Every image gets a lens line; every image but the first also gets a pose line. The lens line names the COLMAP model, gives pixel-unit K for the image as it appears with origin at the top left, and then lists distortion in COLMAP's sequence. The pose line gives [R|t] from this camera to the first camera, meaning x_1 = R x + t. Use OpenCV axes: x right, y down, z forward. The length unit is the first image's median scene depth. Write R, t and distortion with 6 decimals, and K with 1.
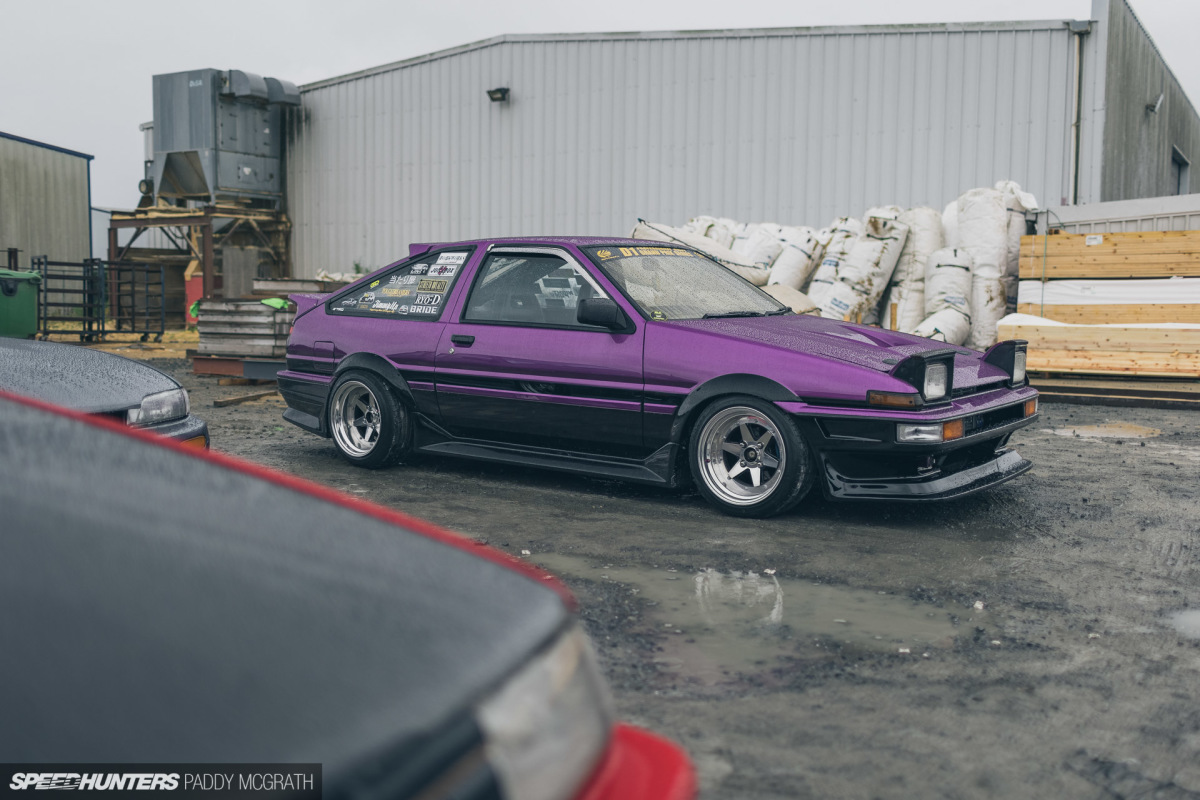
lens RADIAL K [[1180.1, 0, 600.5], [0, 1180.1, 400.9], [0, 0, 1]] dist [0.025691, 0.000000]
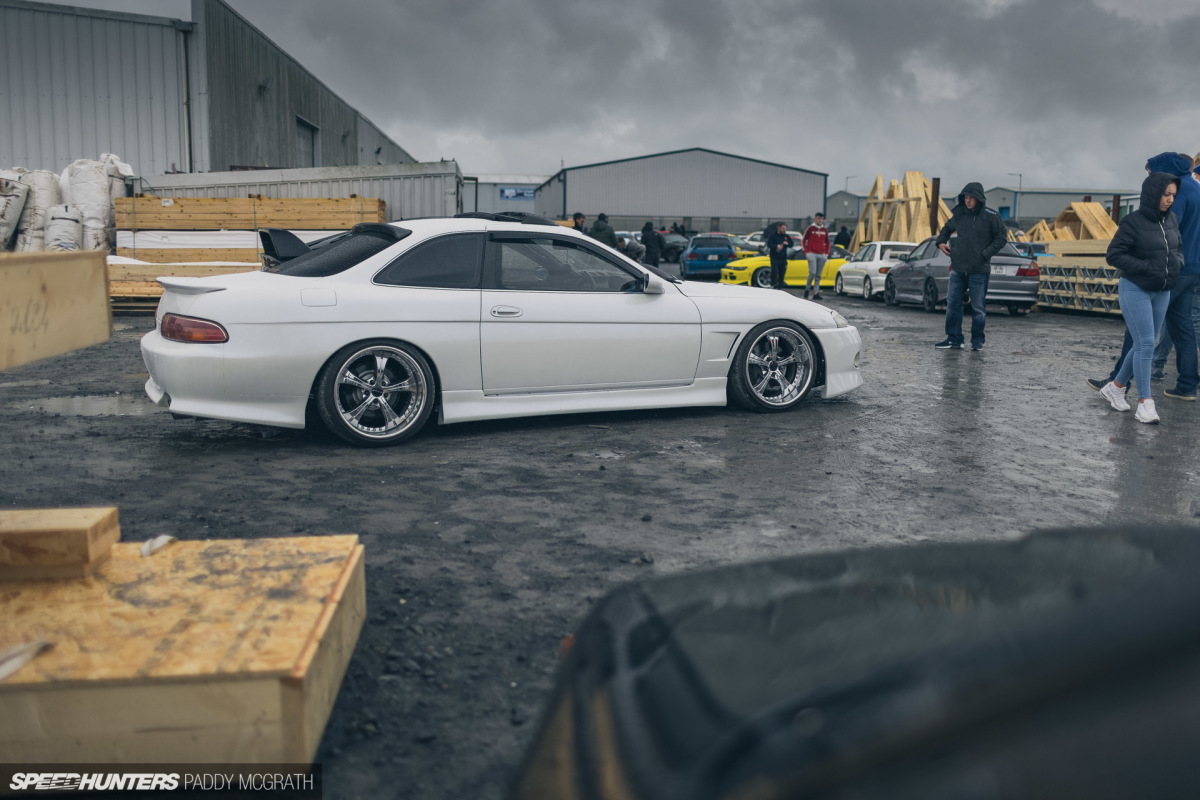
lens RADIAL K [[1180.1, 0, 601.2], [0, 1180.1, 391.9], [0, 0, 1]] dist [0.025691, 0.000000]
pose [[0.814628, -0.074901, 0.575127, 0.010484], [0.046379, 0.996863, 0.064132, 0.020154], [-0.578127, -0.025570, 0.815546, -0.412193]]
